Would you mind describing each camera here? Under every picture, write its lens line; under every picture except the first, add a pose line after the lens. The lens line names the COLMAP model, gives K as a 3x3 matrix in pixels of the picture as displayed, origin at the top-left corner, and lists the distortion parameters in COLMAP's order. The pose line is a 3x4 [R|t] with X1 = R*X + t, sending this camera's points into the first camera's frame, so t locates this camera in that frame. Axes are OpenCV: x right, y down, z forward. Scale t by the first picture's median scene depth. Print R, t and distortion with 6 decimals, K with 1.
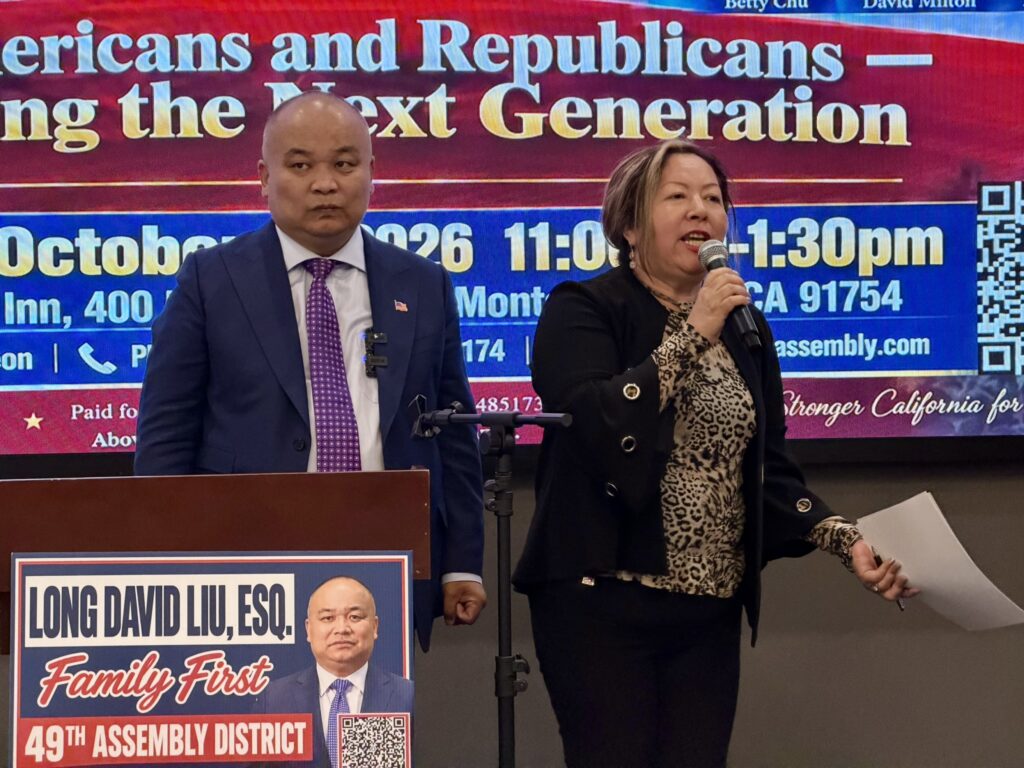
lens RADIAL K [[3086.7, 0, 512.0], [0, 3086.7, 384.0], [0, 0, 1]] dist [0.206970, -0.062154]
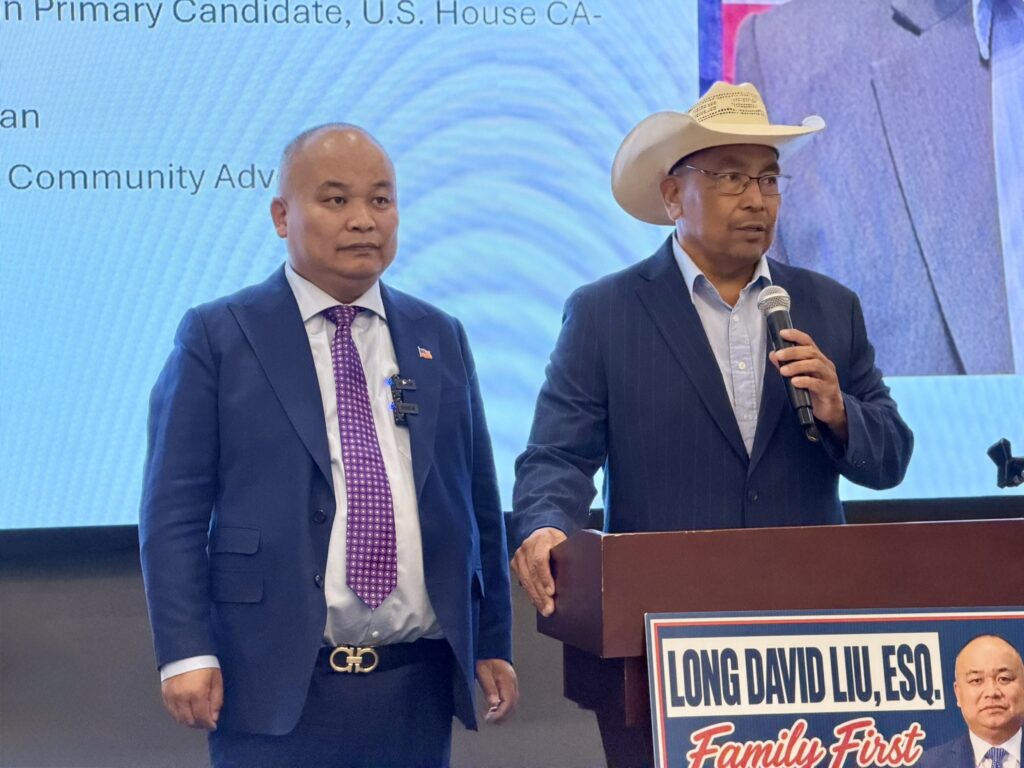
lens RADIAL K [[3086.7, 0, 512.0], [0, 3086.7, 384.0], [0, 0, 1]] dist [0.206970, -0.062154]
pose [[0.990279, -0.008481, 0.138834, -0.241747], [0.013278, 0.999345, -0.033664, 0.012875], [-0.138458, 0.035181, 0.989743, 0.080406]]
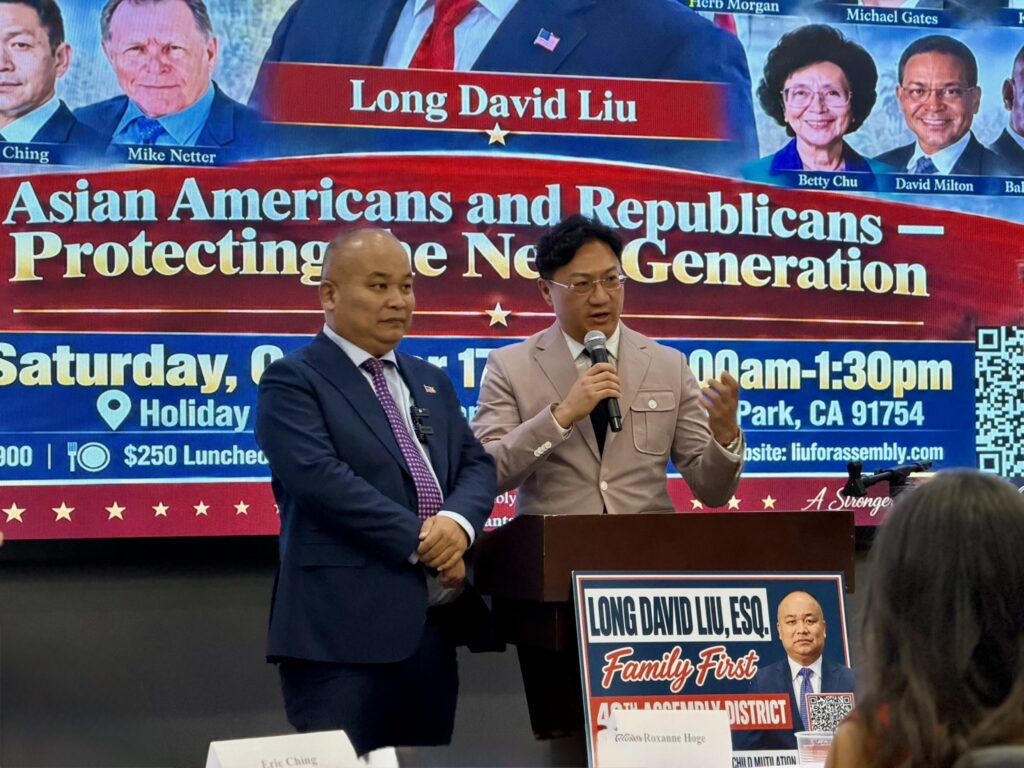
lens RADIAL K [[3086.7, 0, 512.0], [0, 3086.7, 384.0], [0, 0, 1]] dist [0.206970, -0.062154]
pose [[0.955953, 0.014233, 0.293174, -0.420651], [0.007599, 0.997289, -0.073195, 0.052752], [-0.293421, 0.072199, 0.953253, -0.170389]]
